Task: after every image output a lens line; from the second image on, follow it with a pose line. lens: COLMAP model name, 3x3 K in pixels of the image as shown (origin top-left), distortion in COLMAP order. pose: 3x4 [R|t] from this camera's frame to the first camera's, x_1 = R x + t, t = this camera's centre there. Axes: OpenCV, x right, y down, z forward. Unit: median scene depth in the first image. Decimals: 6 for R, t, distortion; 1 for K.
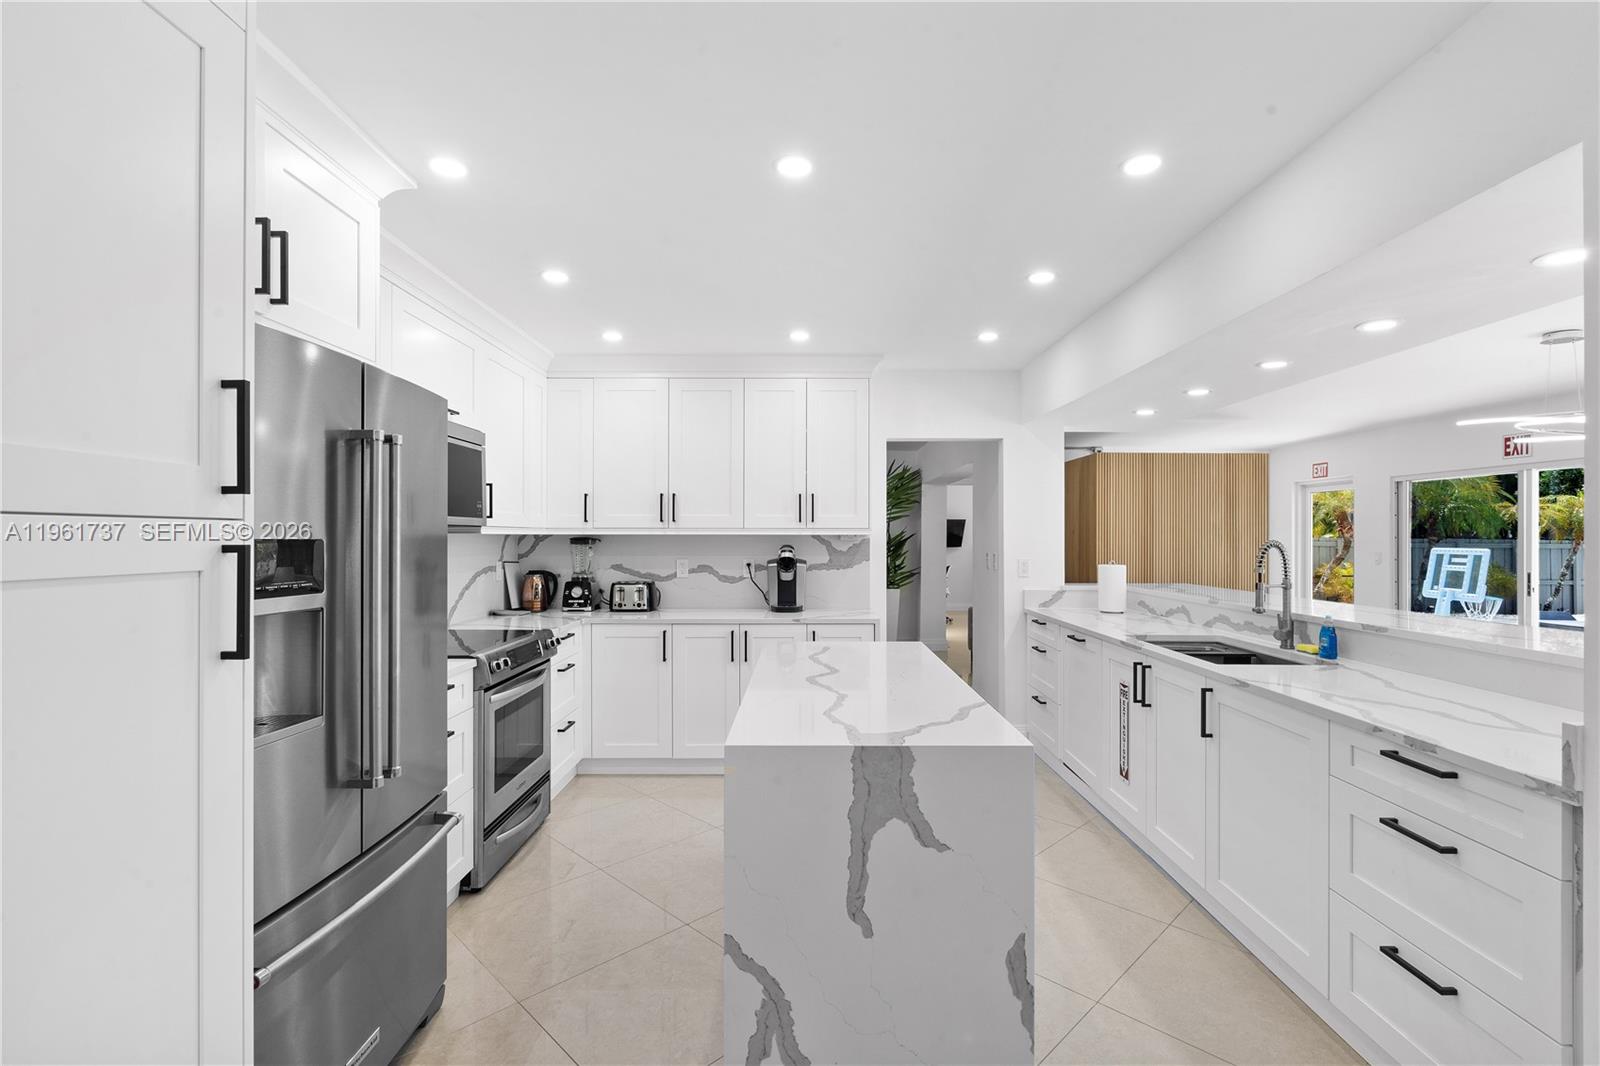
lens RADIAL K [[722.9, 0, 793.4], [0, 722.9, 536.1], [0, 0, 1]] dist [-0.004951, -0.000848]
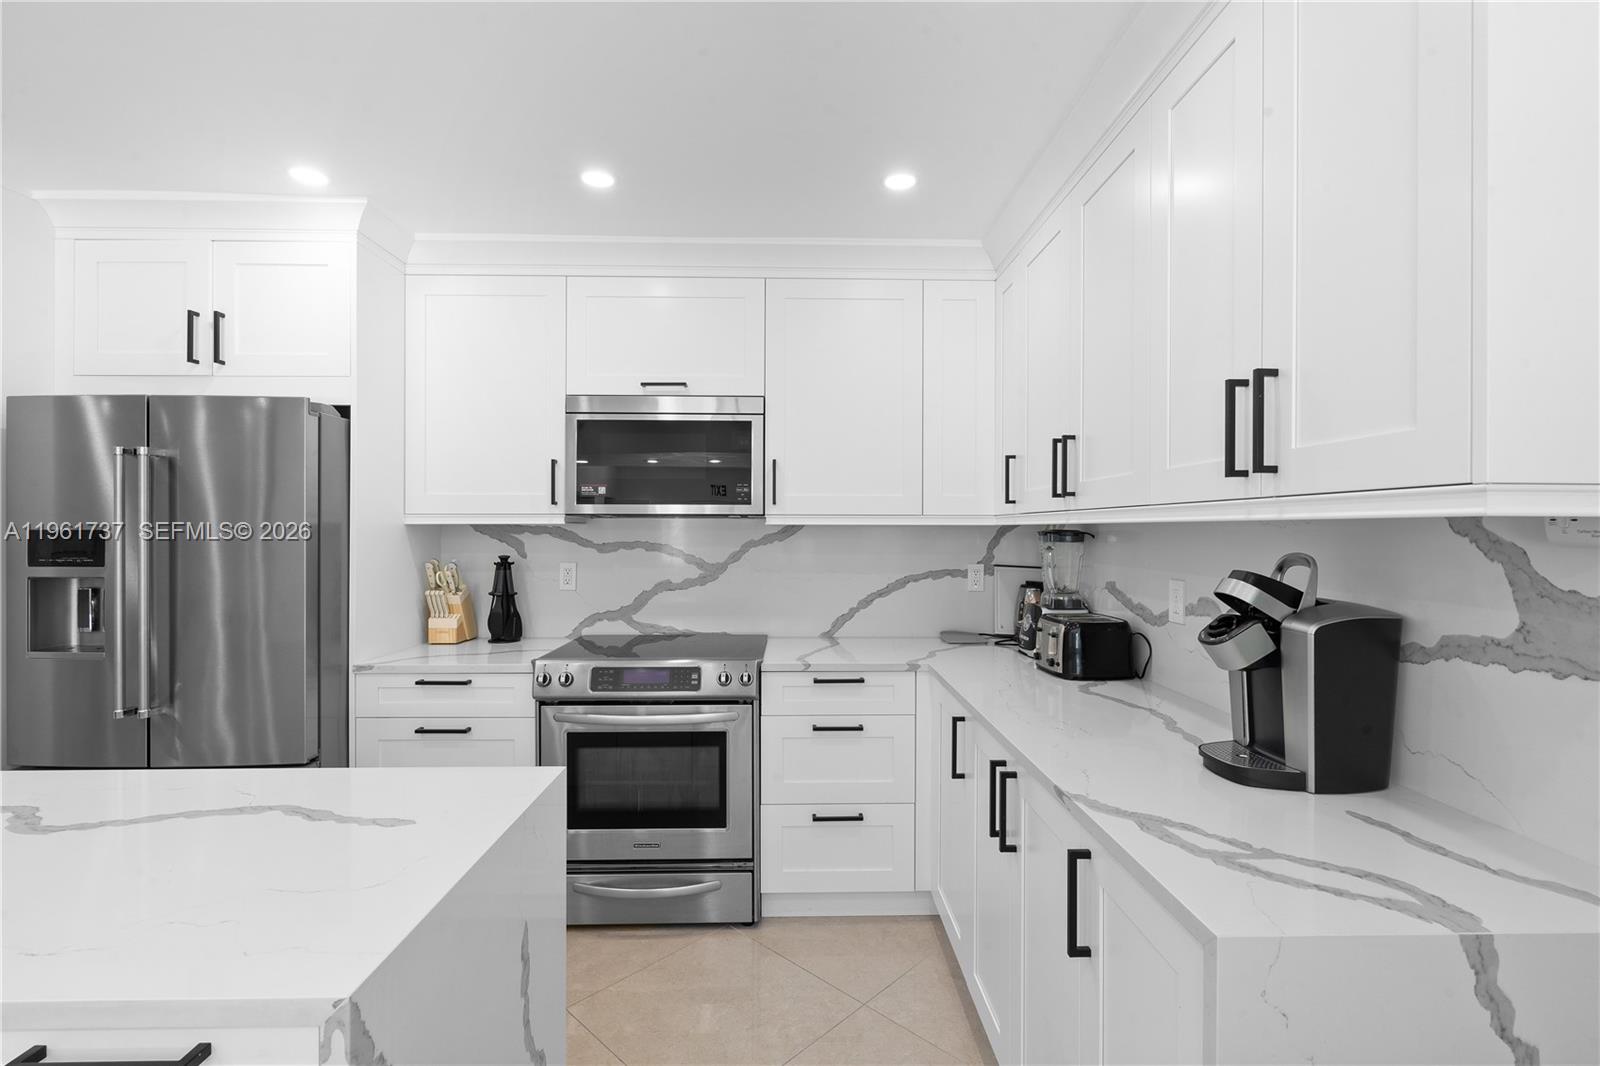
lens RADIAL K [[722.9, 0, 799.2], [0, 722.9, 531.0], [0, 0, 1]] dist [-0.004951, -0.000848]
pose [[0.039043, 0.001645, -0.999236, 0.268340], [0.000112, 0.999999, 0.001651, 0.002255], [0.999238, -0.000177, 0.039043, 0.776986]]
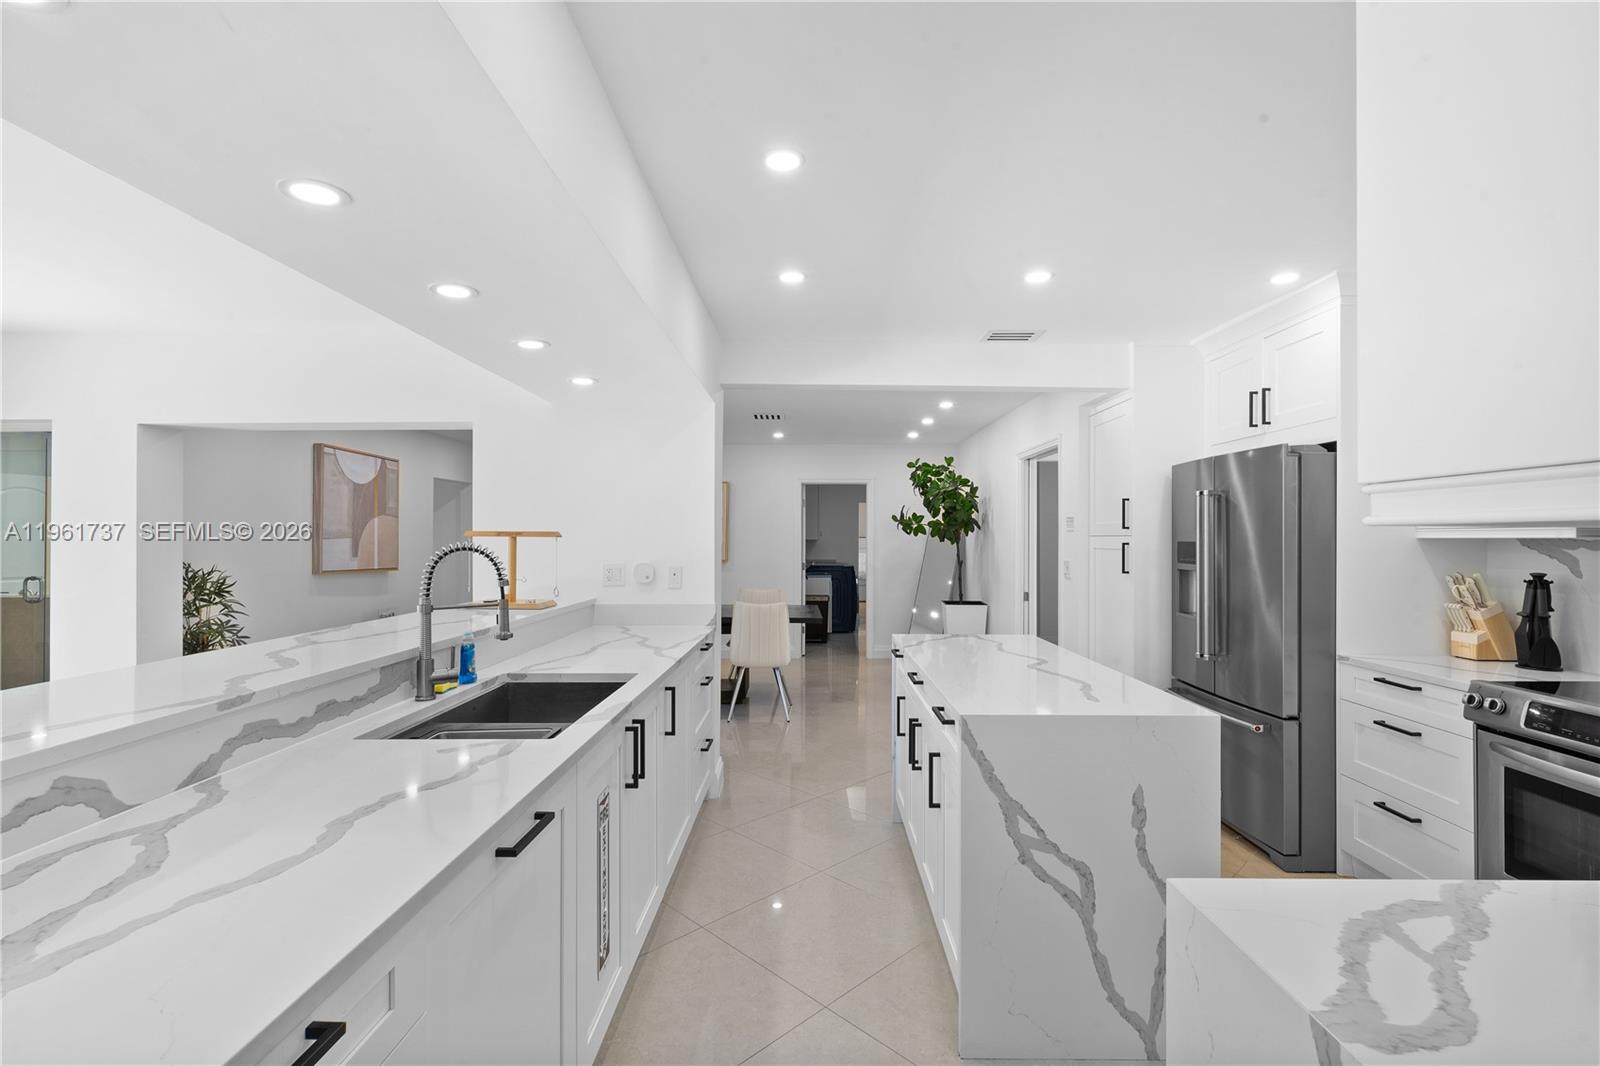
lens RADIAL K [[722.9, 0, 800.7], [0, 722.9, 533.1], [0, 0, 1]] dist [-0.004951, -0.000848]
pose [[-0.999986, -0.004173, -0.003184, 0.211384], [-0.004151, 0.999968, -0.006888, -0.000146], [0.003213, -0.006875, -0.999971, 1.088569]]
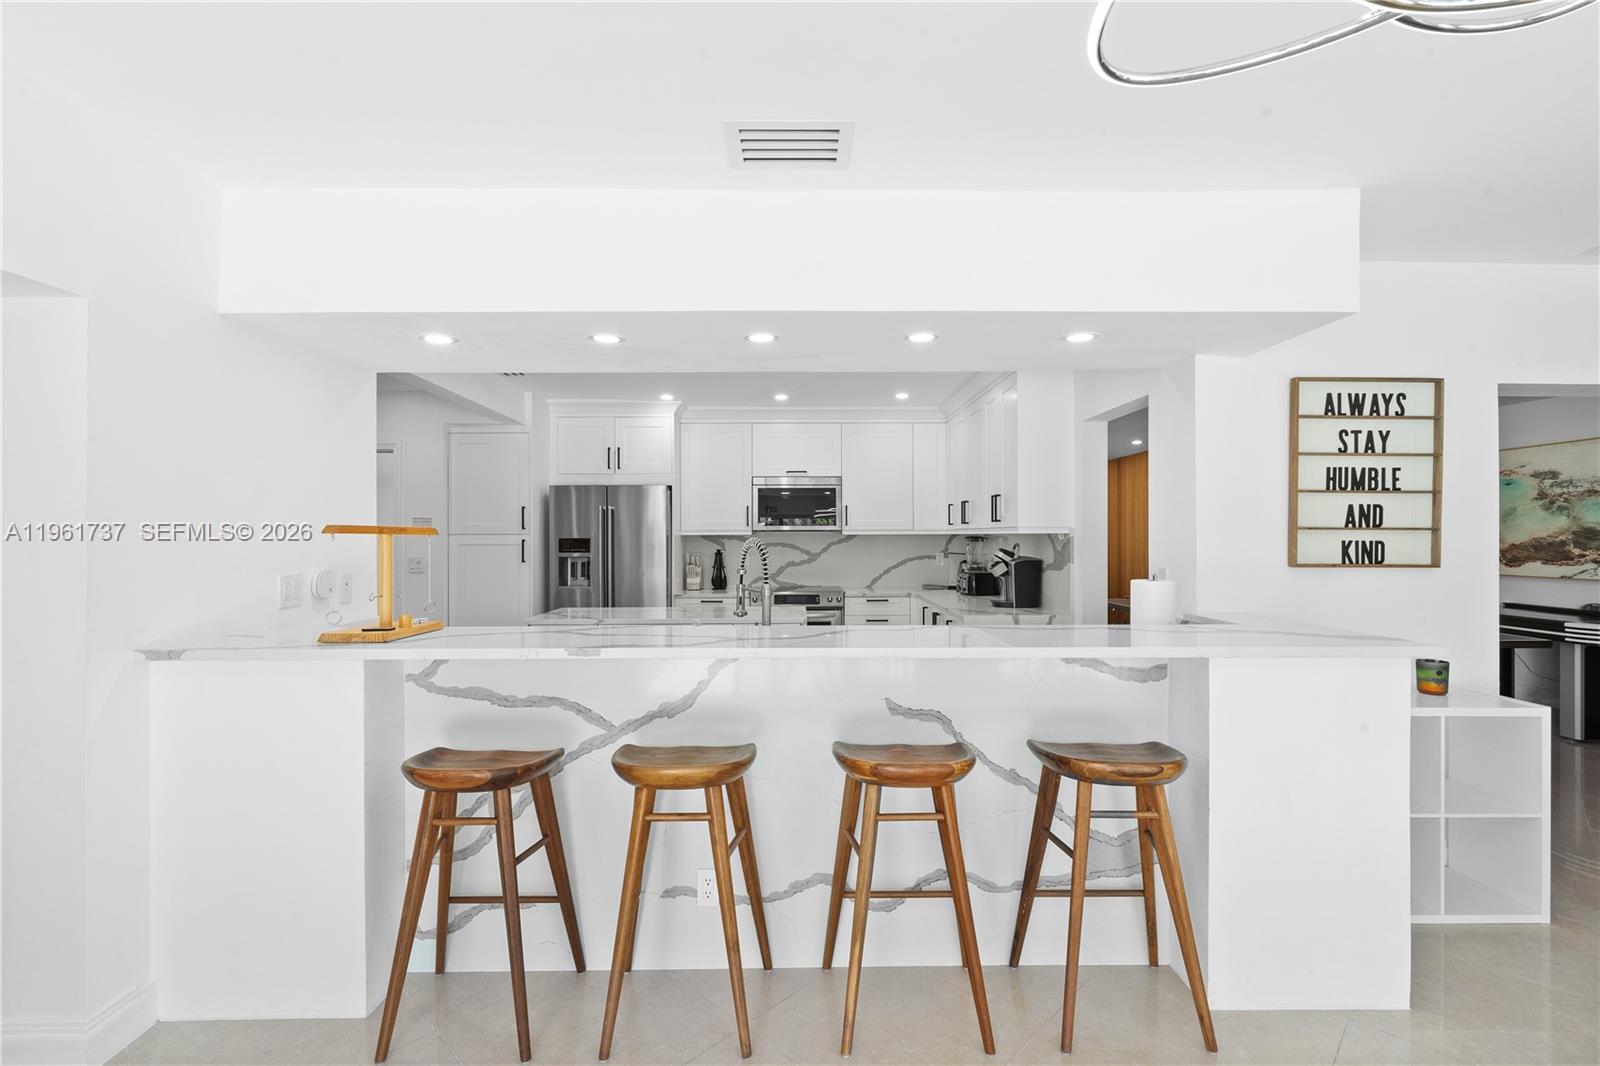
lens RADIAL K [[722.9, 0, 796.7], [0, 722.9, 537.1], [0, 0, 1]] dist [-0.004951, -0.000848]
pose [[0.027081, -0.000592, -0.999633, 0.949673], [0.004943, 0.999988, -0.000458, 0.002757], [0.999621, -0.004929, 0.027084, 0.660397]]
